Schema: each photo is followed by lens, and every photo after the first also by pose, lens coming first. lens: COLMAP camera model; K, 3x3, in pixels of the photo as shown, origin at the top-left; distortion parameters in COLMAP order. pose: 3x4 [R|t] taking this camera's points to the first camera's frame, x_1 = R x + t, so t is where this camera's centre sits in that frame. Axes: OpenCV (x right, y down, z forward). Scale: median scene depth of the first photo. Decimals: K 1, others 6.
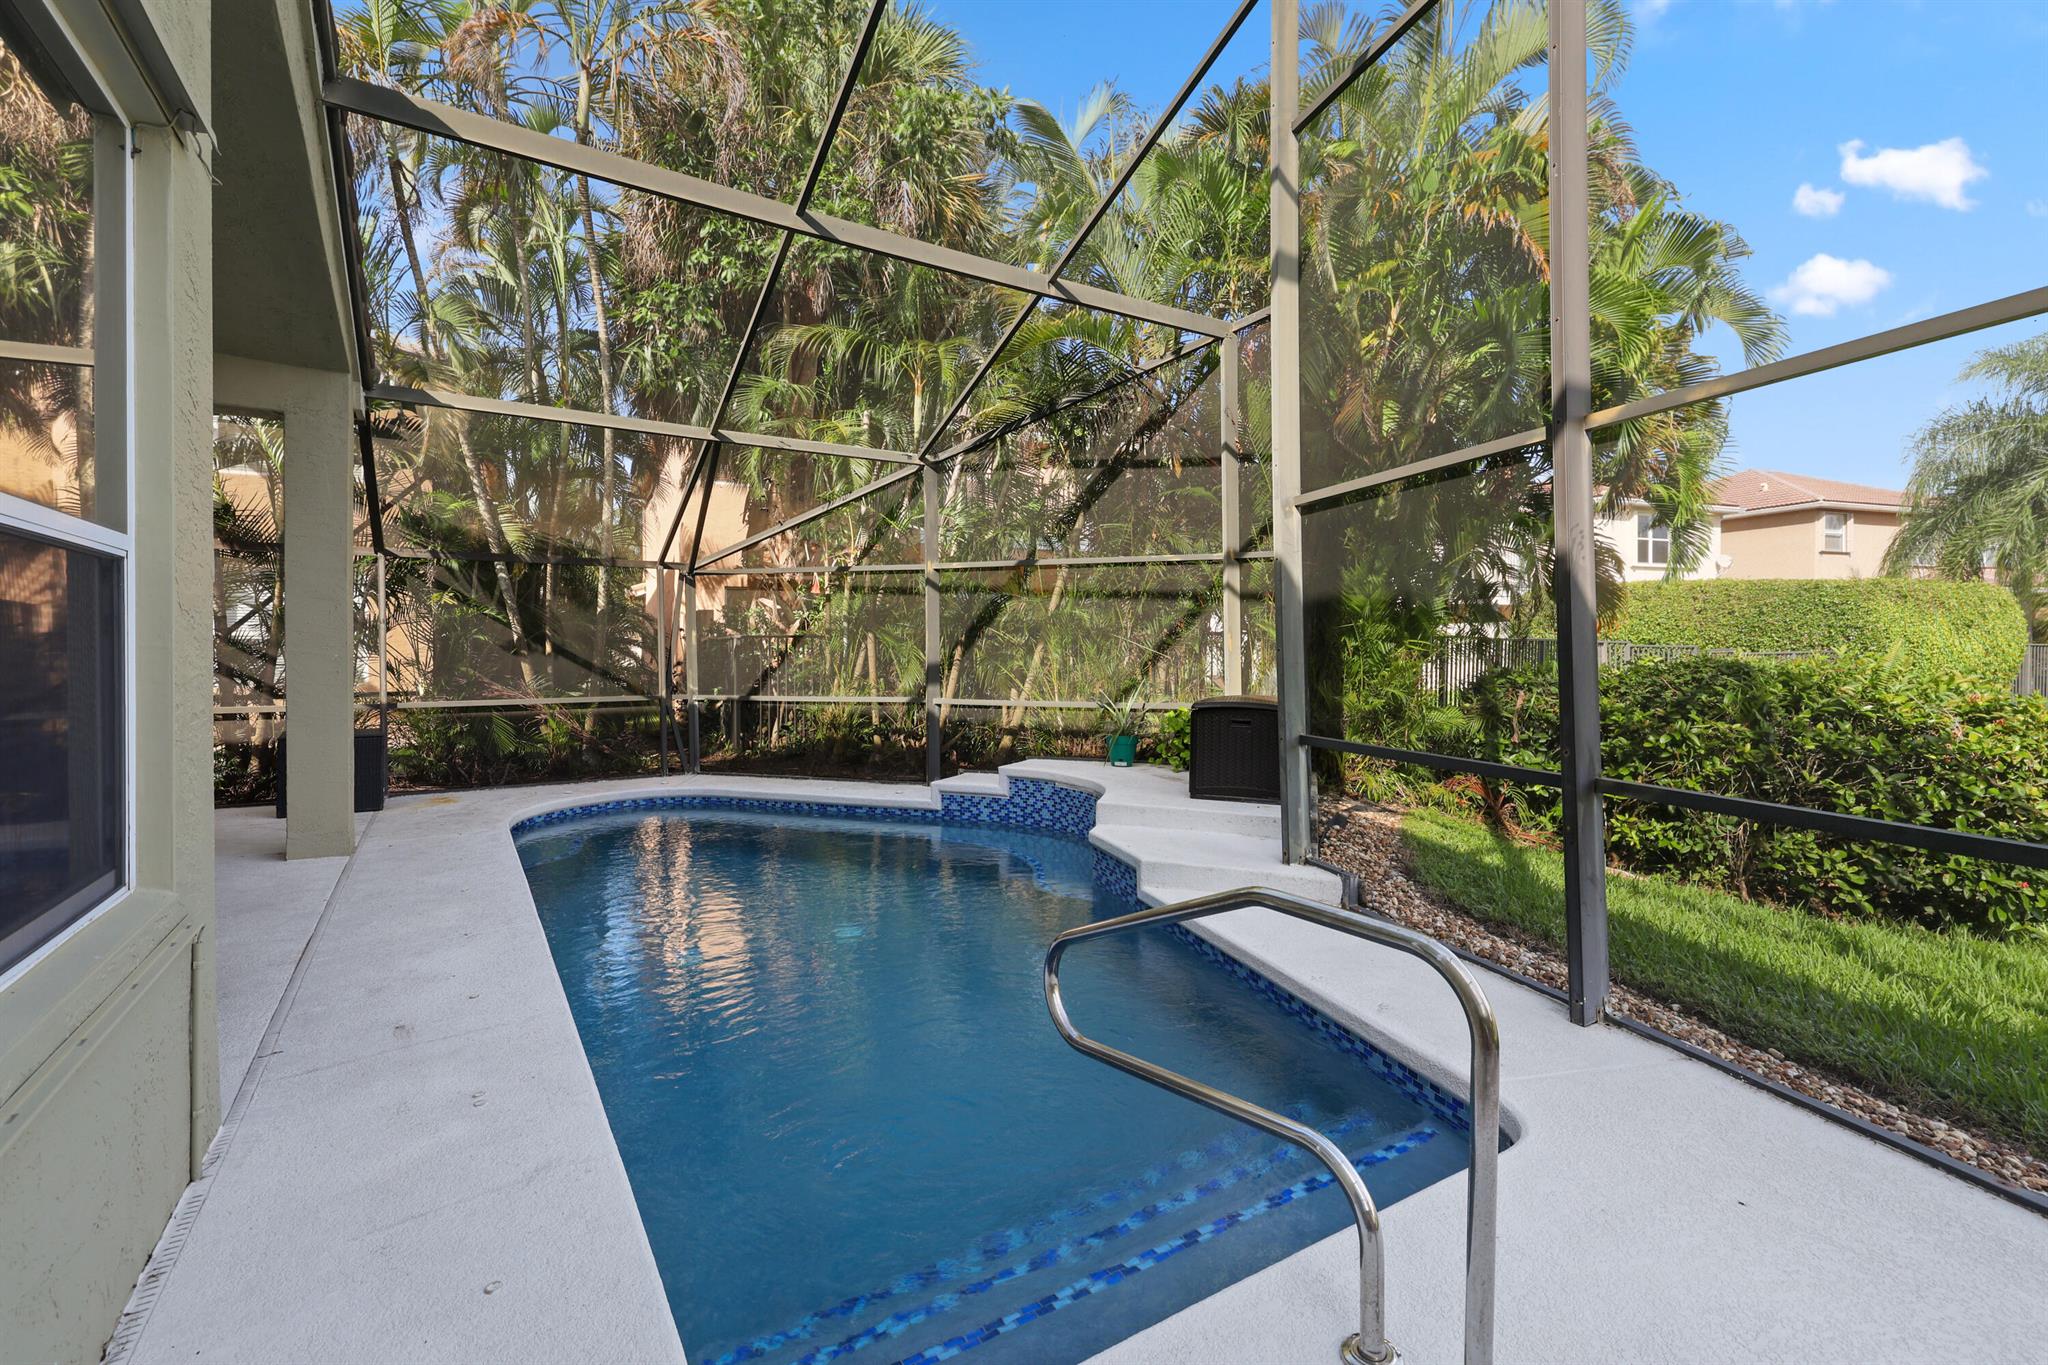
lens RADIAL K [[894.7, 0, 1022.0], [0, 894.7, 652.5], [0, 0, 1]] dist [0.001148, -0.000055]
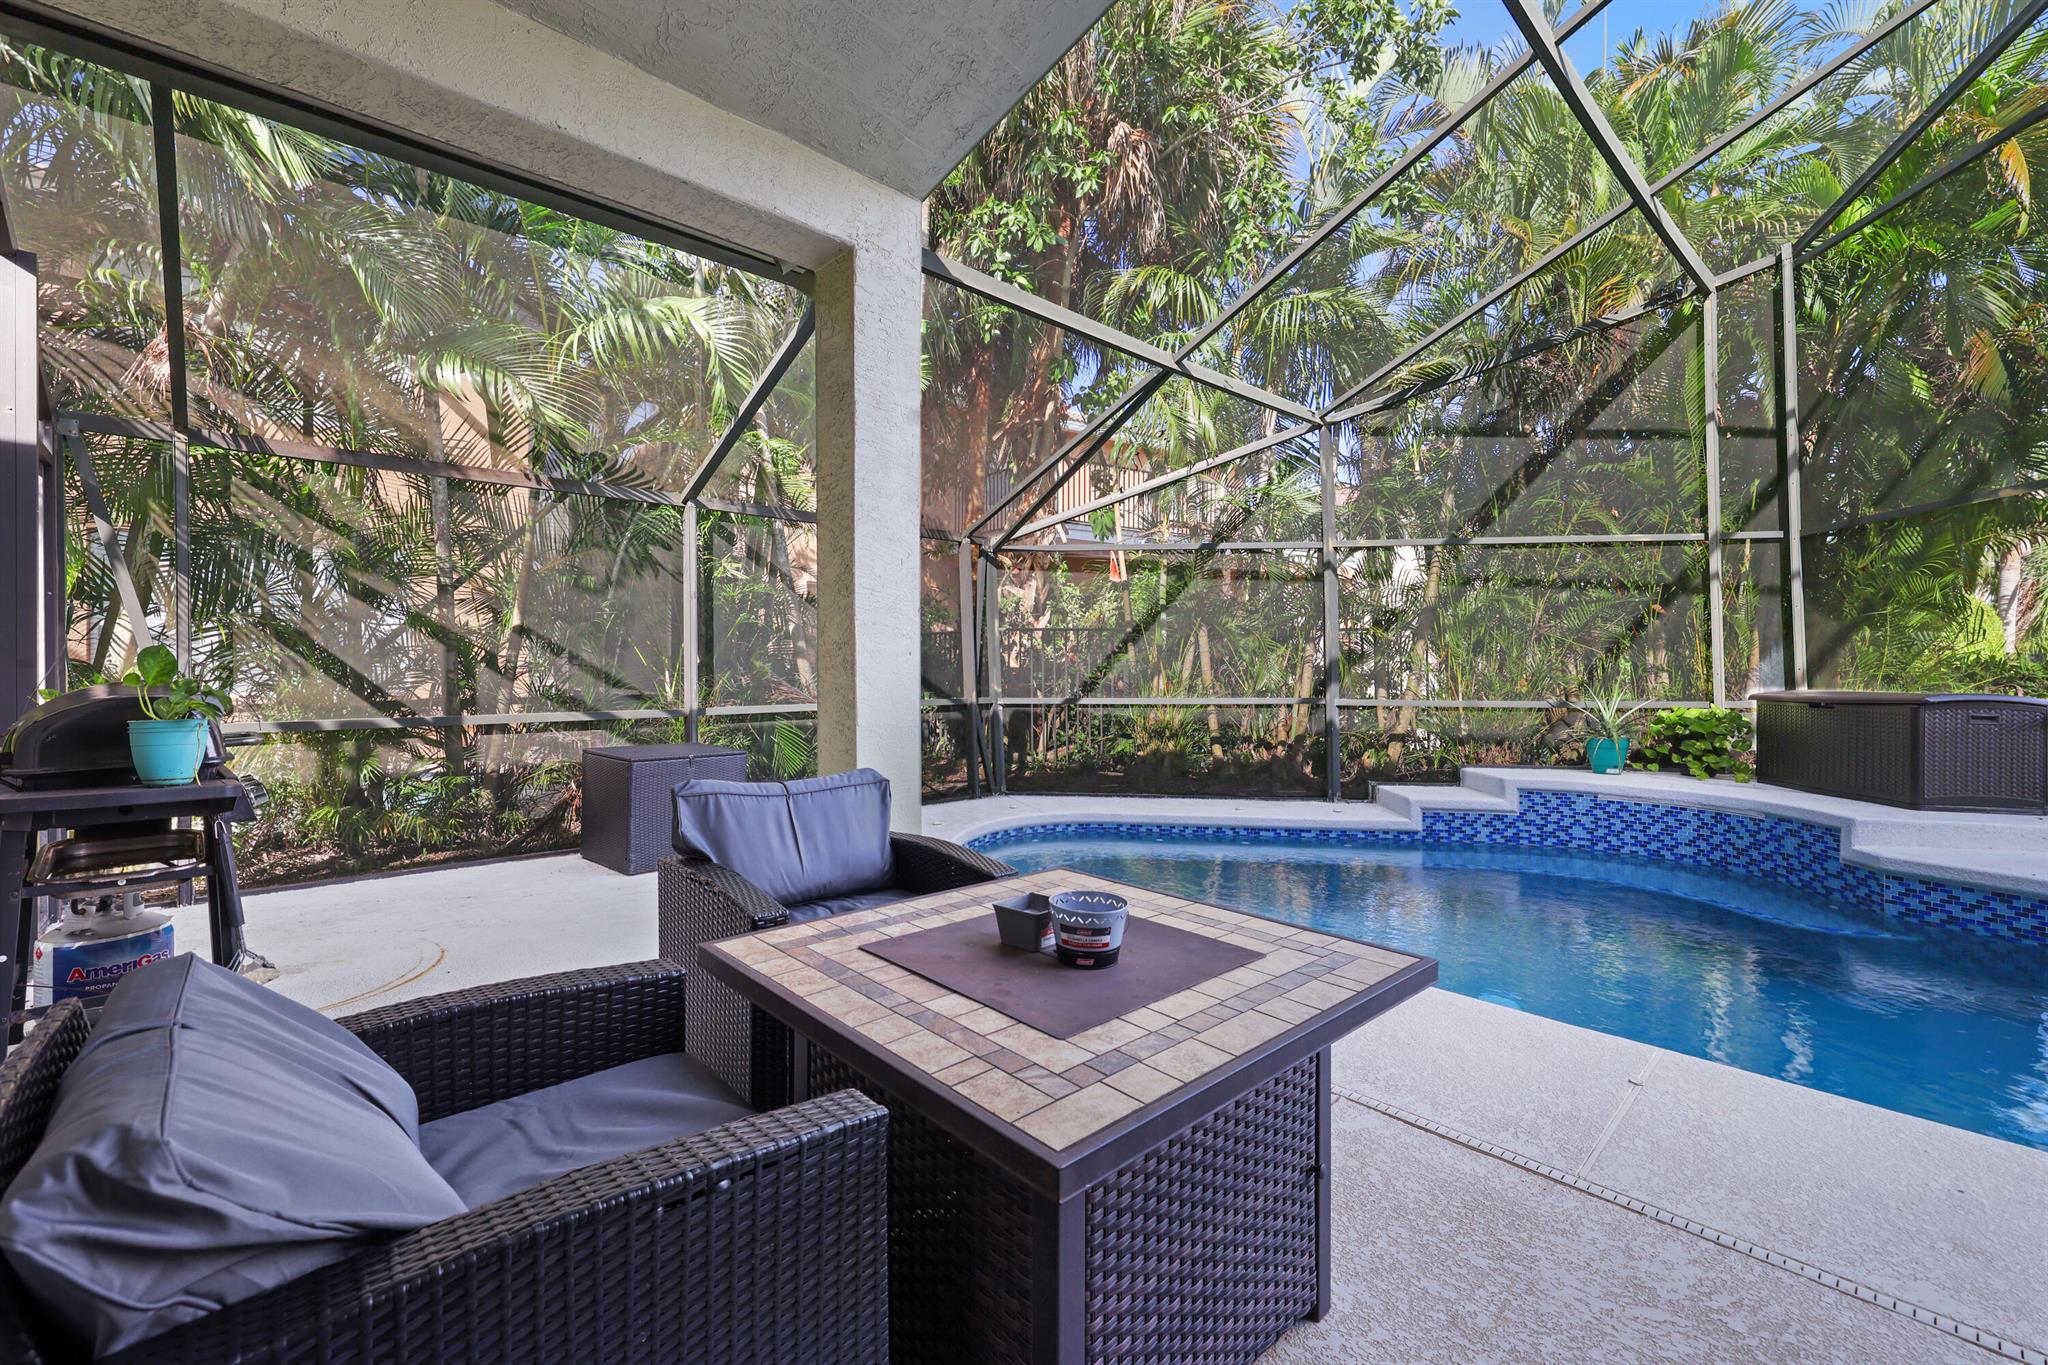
lens RADIAL K [[865.9, 0, 1027.0], [0, 865.9, 668.4], [0, 0, 1]] dist [-0.001606, -0.000142]
pose [[0.984008, 0.001048, 0.178121, -0.535228], [-0.001382, 0.999998, 0.001754, 0.020686], [-0.178118, -0.001972, 0.984007, 0.241786]]
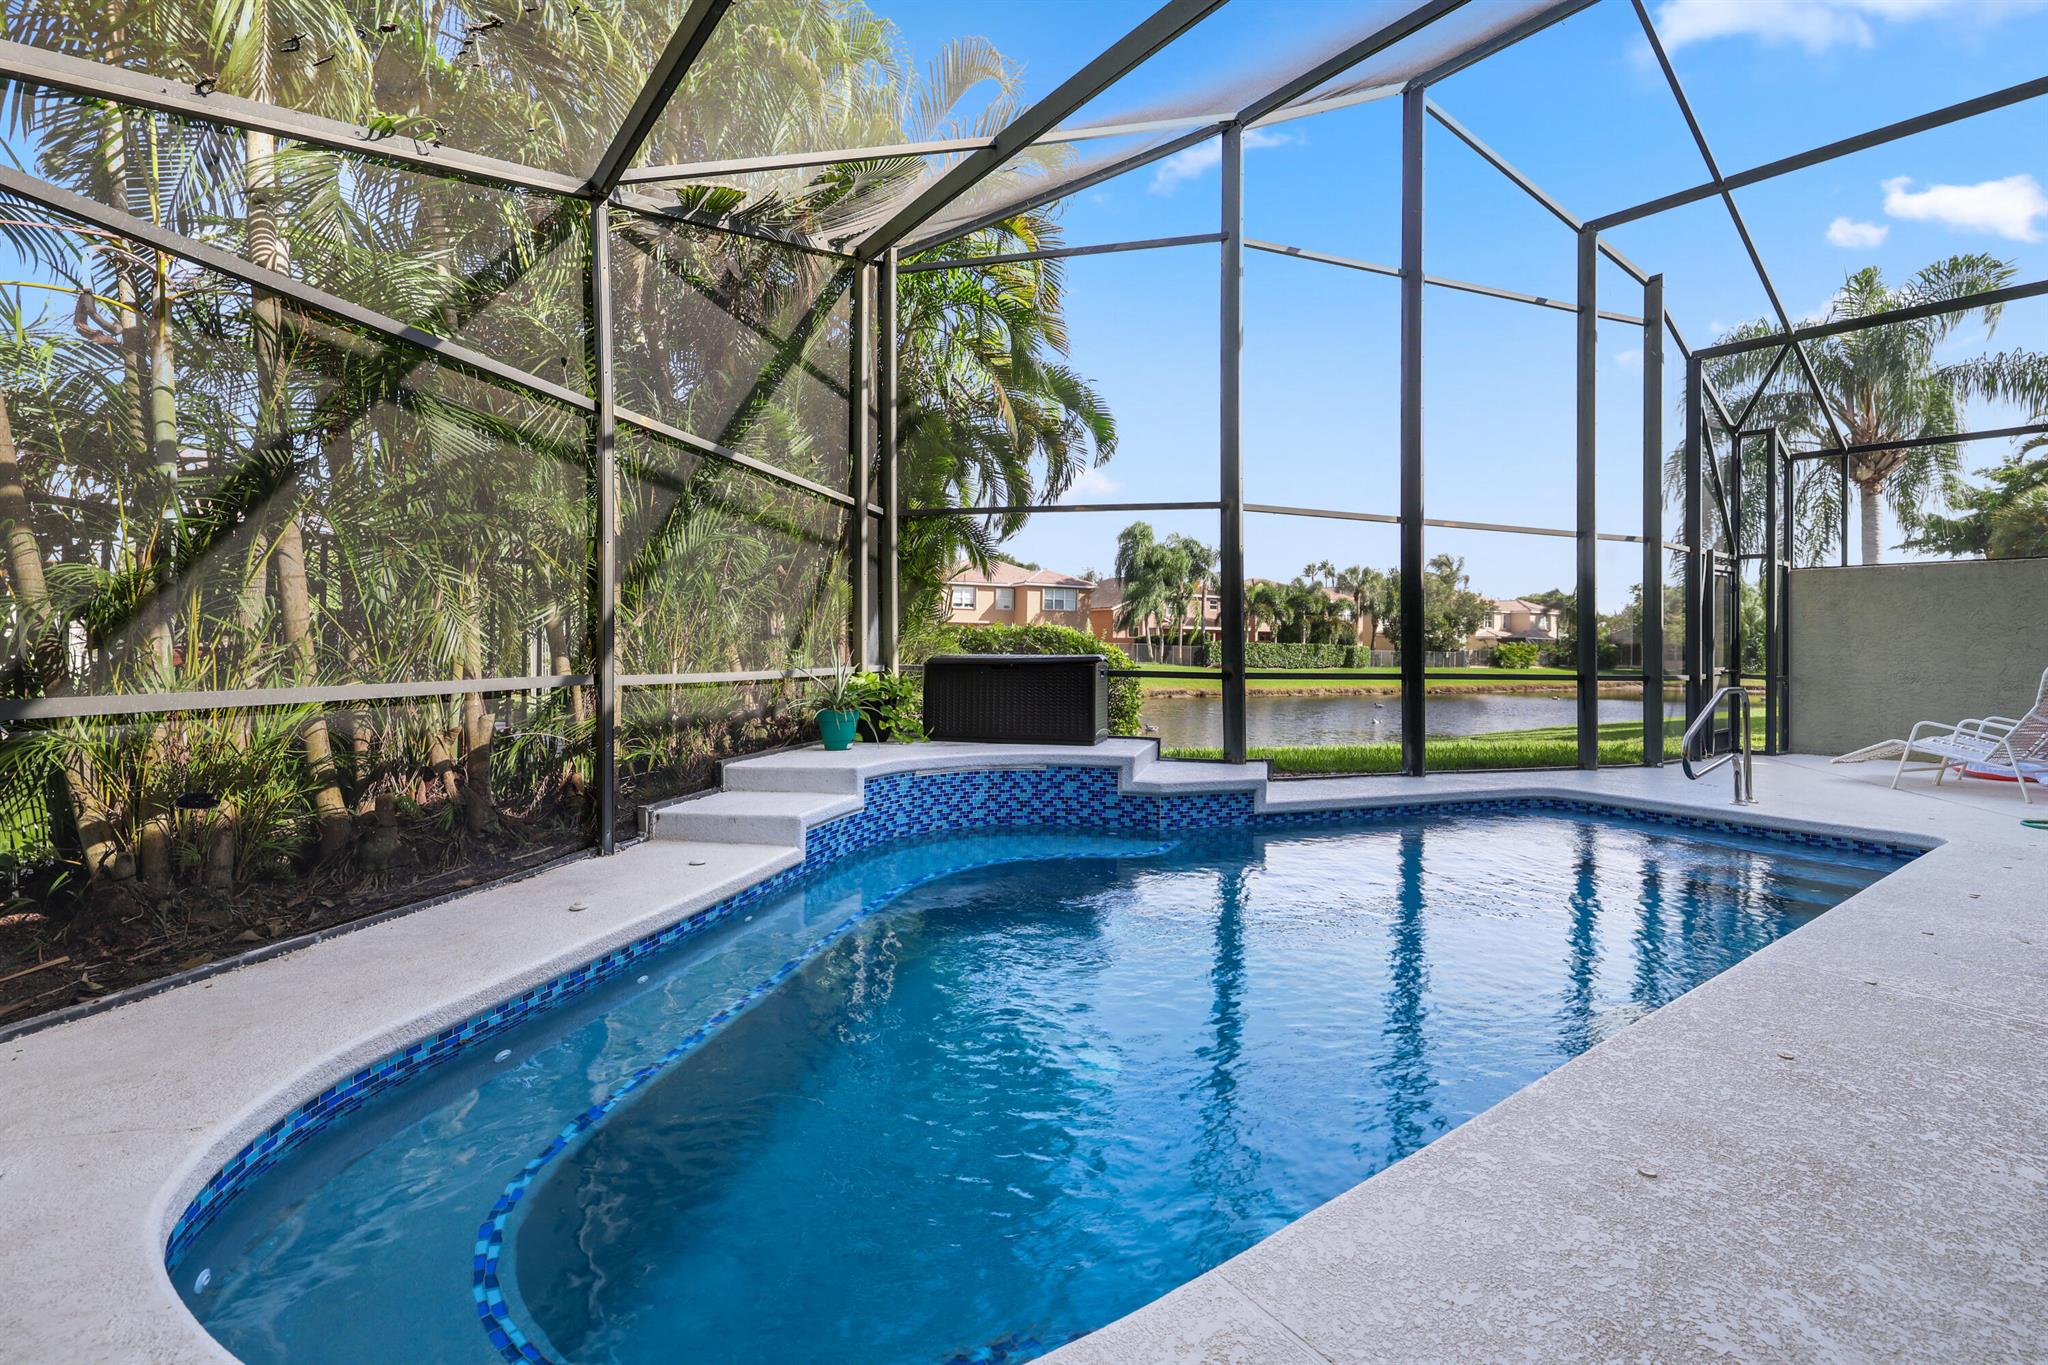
lens RADIAL K [[898.9, 0, 991.8], [0, 898.9, 638.3], [0, 0, 1]] dist [-0.001400, -0.000152]
pose [[-0.057655, 0.009925, 0.998287, -0.610453], [-0.012758, 0.999862, -0.010677, 0.032532], [-0.998255, -0.013351, -0.057521, 0.818283]]
